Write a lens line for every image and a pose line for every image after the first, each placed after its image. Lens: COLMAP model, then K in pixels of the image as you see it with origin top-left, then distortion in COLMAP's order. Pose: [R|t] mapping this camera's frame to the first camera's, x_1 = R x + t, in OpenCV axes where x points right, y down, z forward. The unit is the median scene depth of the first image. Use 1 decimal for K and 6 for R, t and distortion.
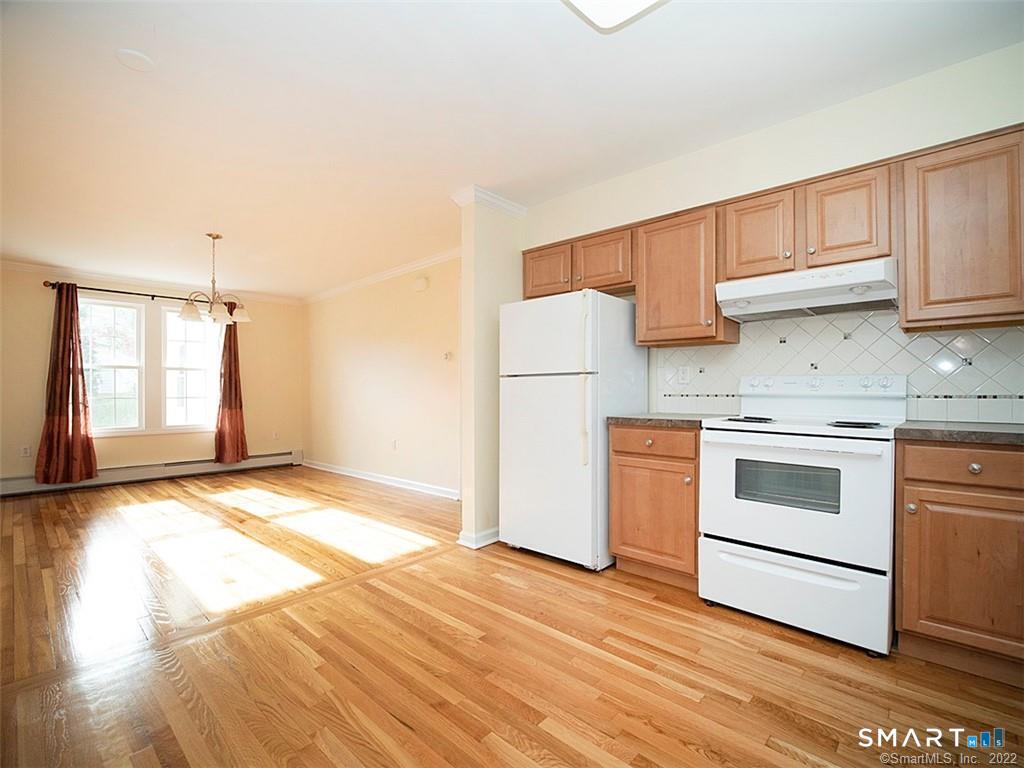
lens RADIAL K [[471.6, 0, 513.8], [0, 471.6, 382.0], [0, 0, 1]] dist [-0.018460, -0.000742]
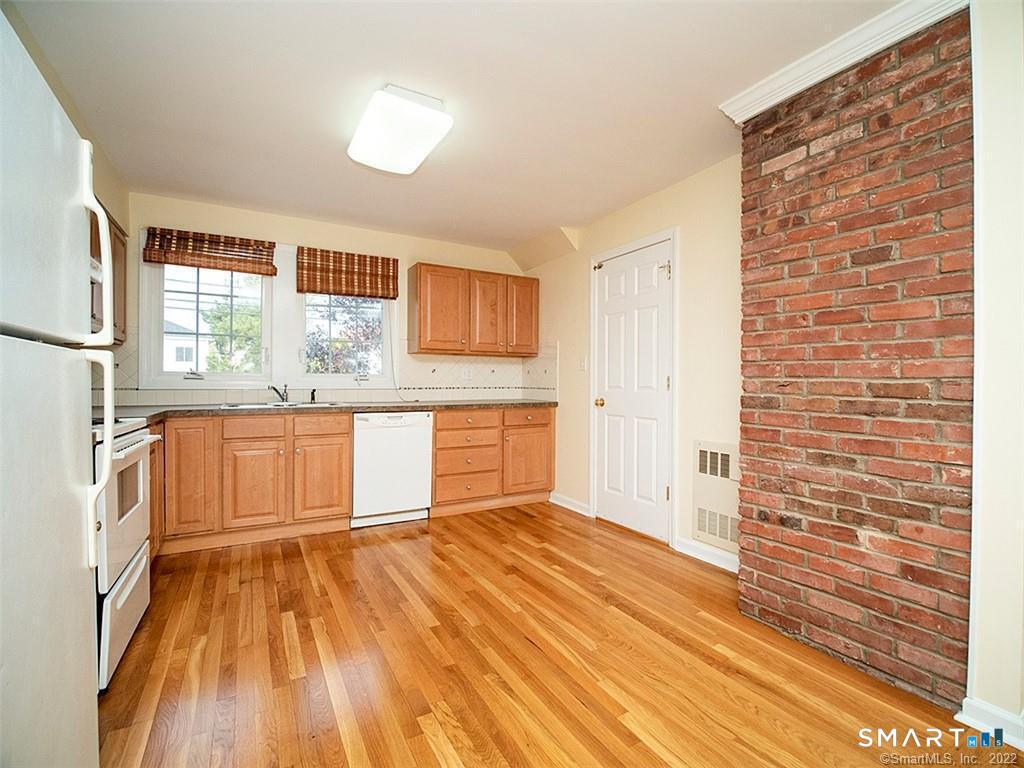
lens RADIAL K [[471.6, 0, 508.3], [0, 471.6, 389.5], [0, 0, 1]] dist [-0.018460, -0.000742]
pose [[-0.949610, -0.006680, 0.313363, -0.390007], [-0.009099, 0.999939, -0.006258, 0.021139], [-0.313302, -0.008794, -0.949613, 1.530828]]
